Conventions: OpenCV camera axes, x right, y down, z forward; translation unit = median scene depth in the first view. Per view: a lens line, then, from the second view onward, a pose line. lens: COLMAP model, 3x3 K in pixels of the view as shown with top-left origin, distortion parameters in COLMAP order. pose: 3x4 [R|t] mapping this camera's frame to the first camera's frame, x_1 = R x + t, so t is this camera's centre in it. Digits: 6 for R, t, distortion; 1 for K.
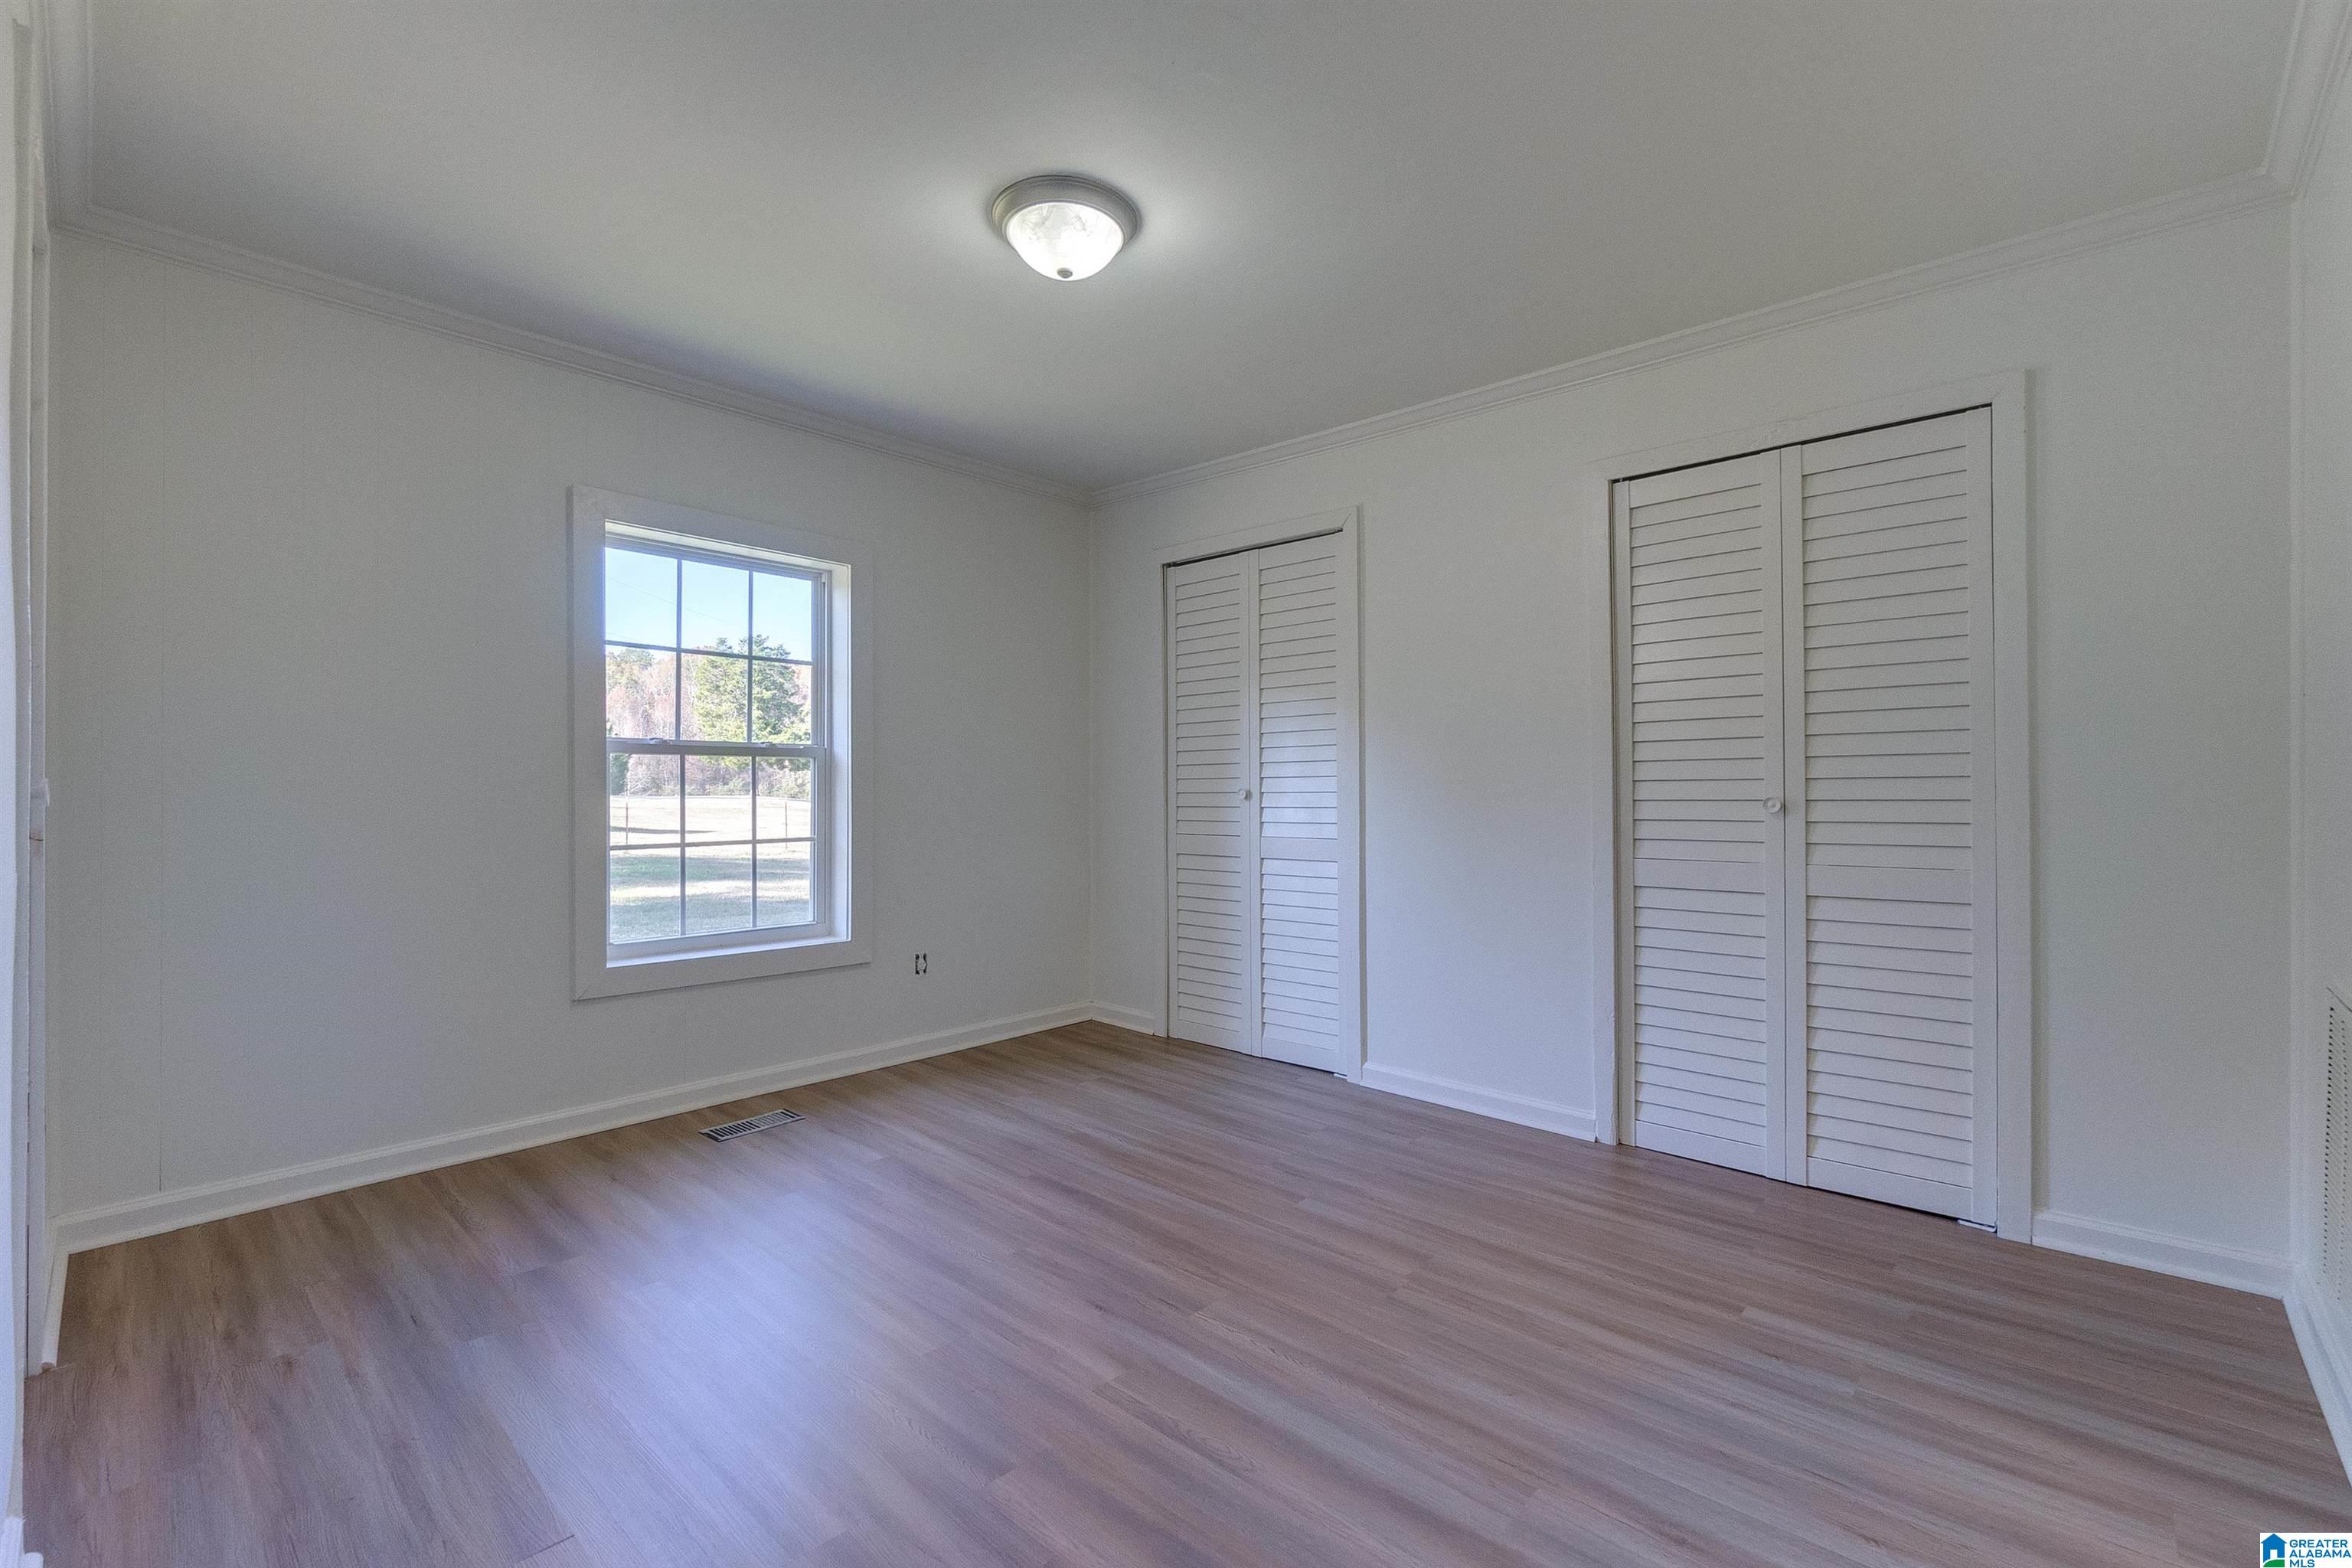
lens RADIAL K [[1015.6, 0, 1182.0], [0, 1015.6, 781.2], [0, 0, 1]] dist [-0.000016, -0.000128]
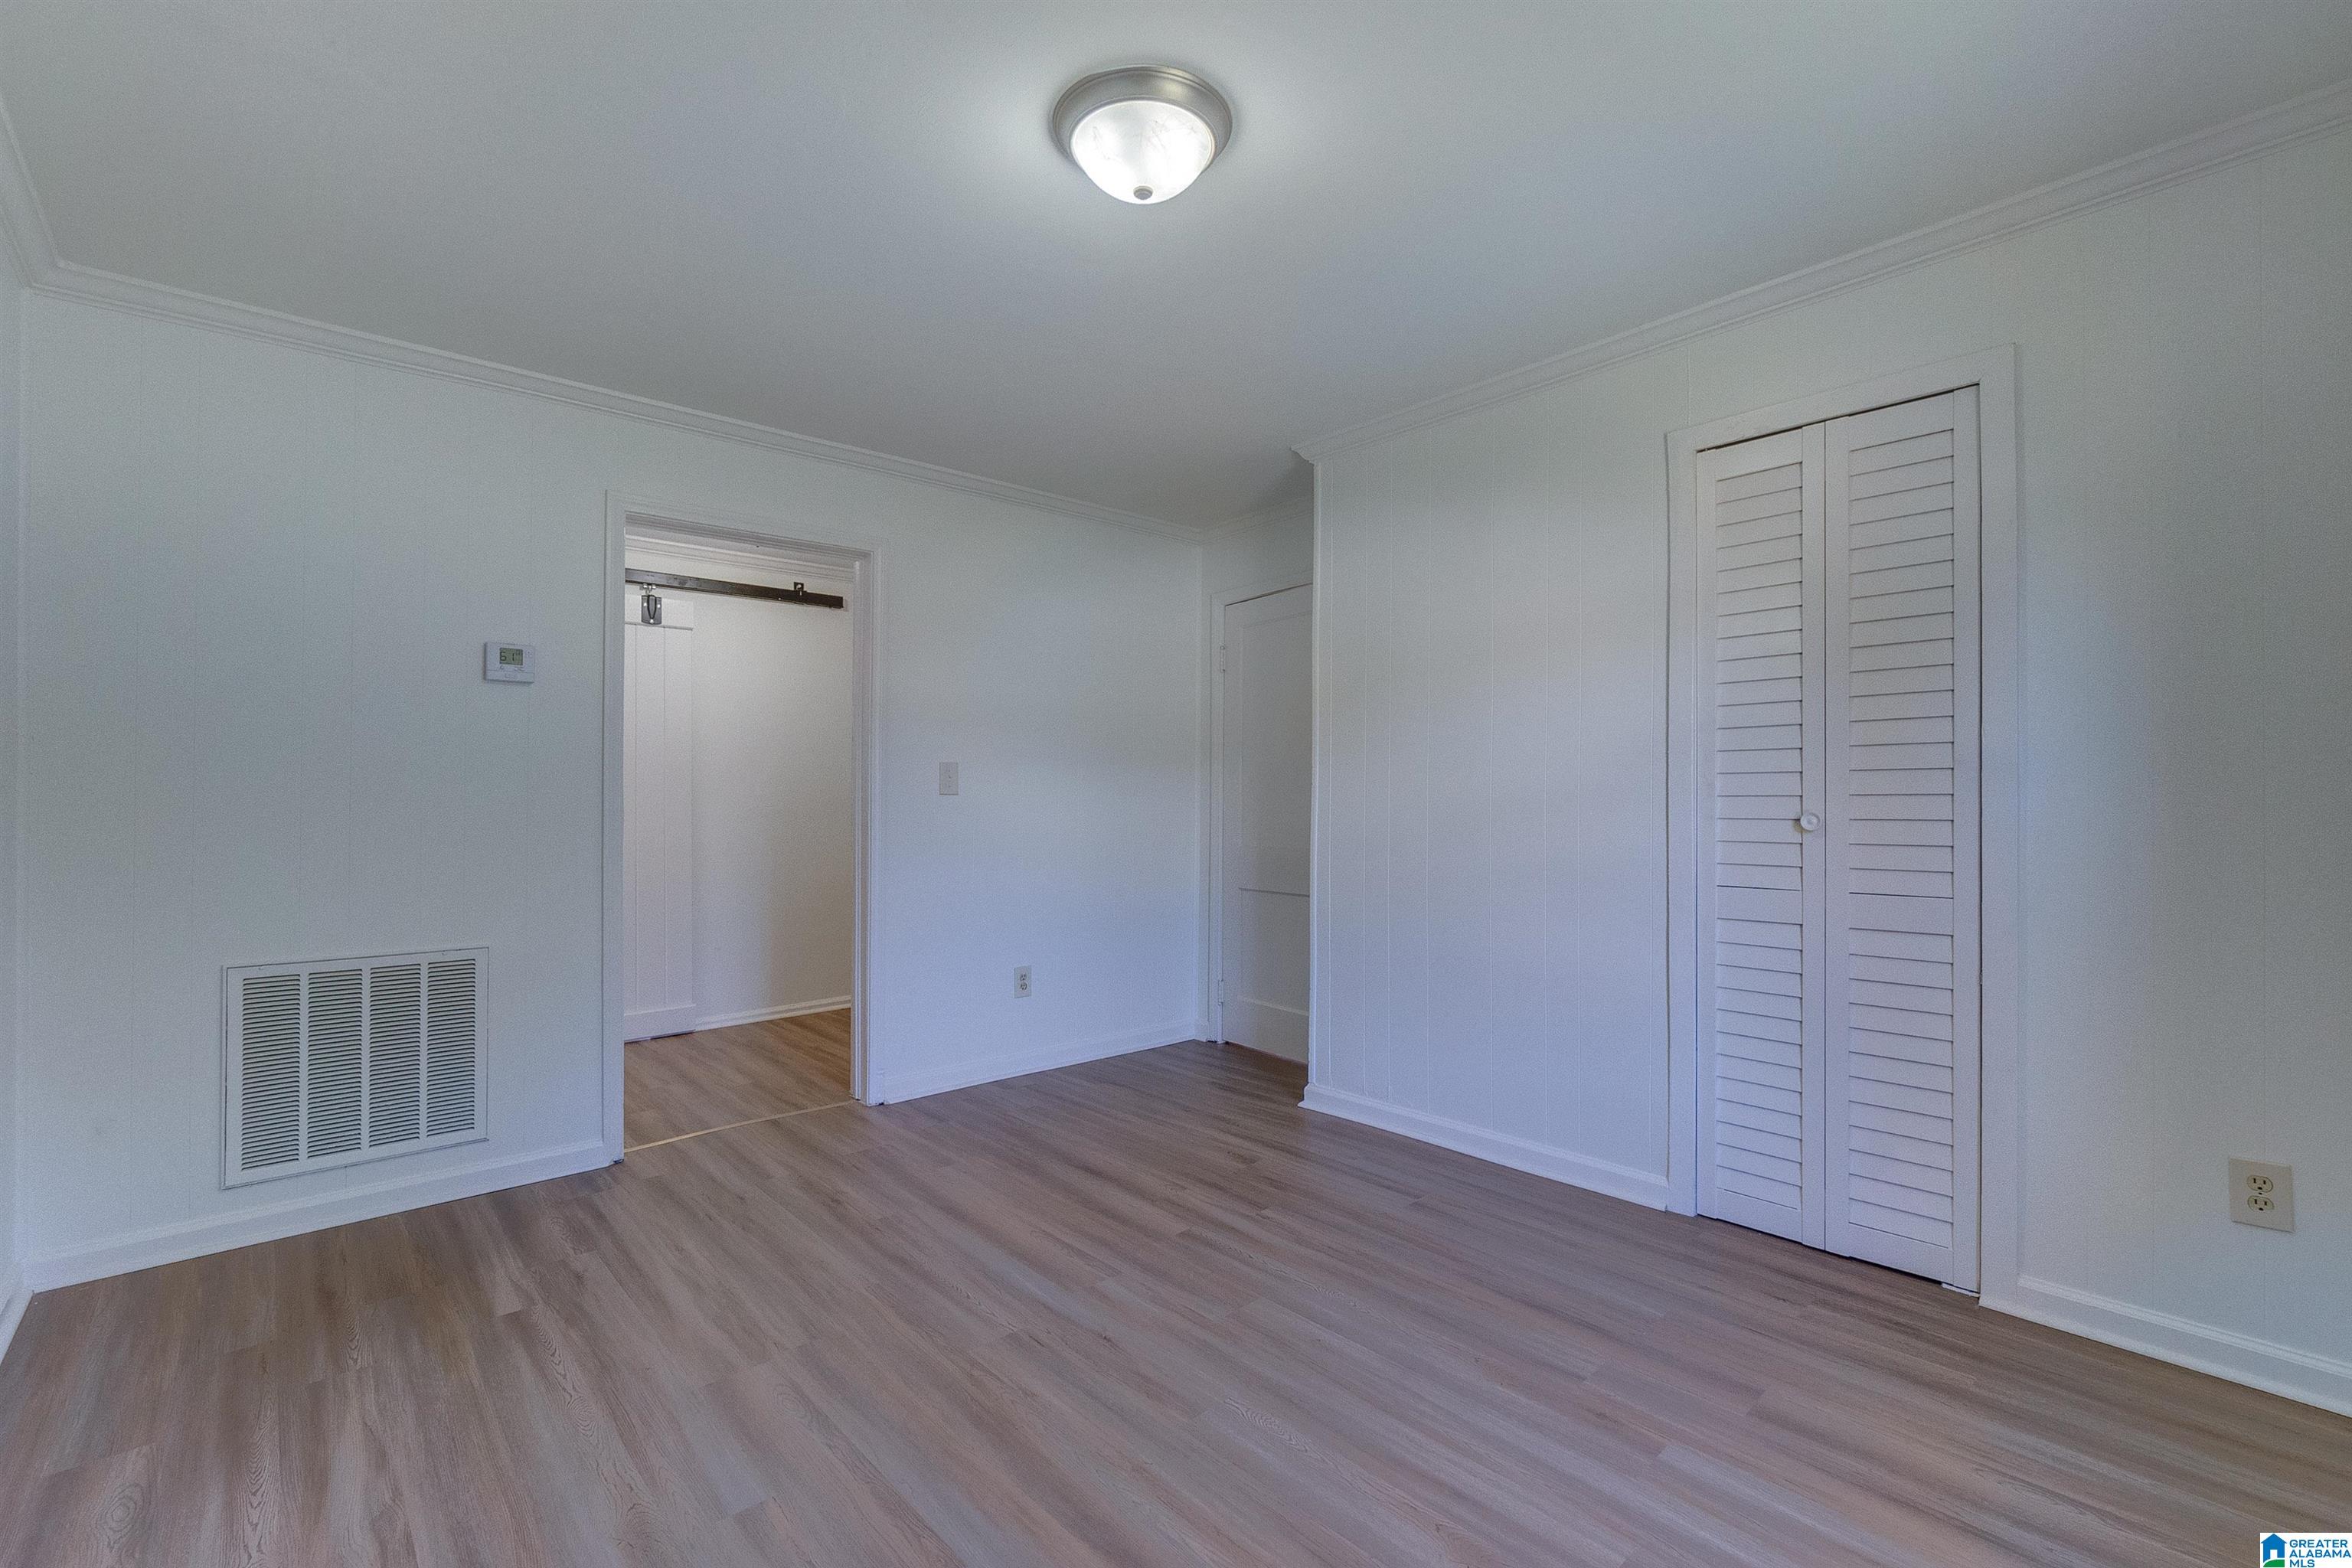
lens RADIAL K [[1015.6, 0, 1176.2], [0, 1015.6, 783.7], [0, 0, 1]] dist [-0.000016, -0.000128]
pose [[-0.994258, 0.003572, 0.106947, -0.258520], [0.001887, 0.999873, -0.015854, -0.017331], [-0.106990, -0.015561, -0.994138, 1.993608]]
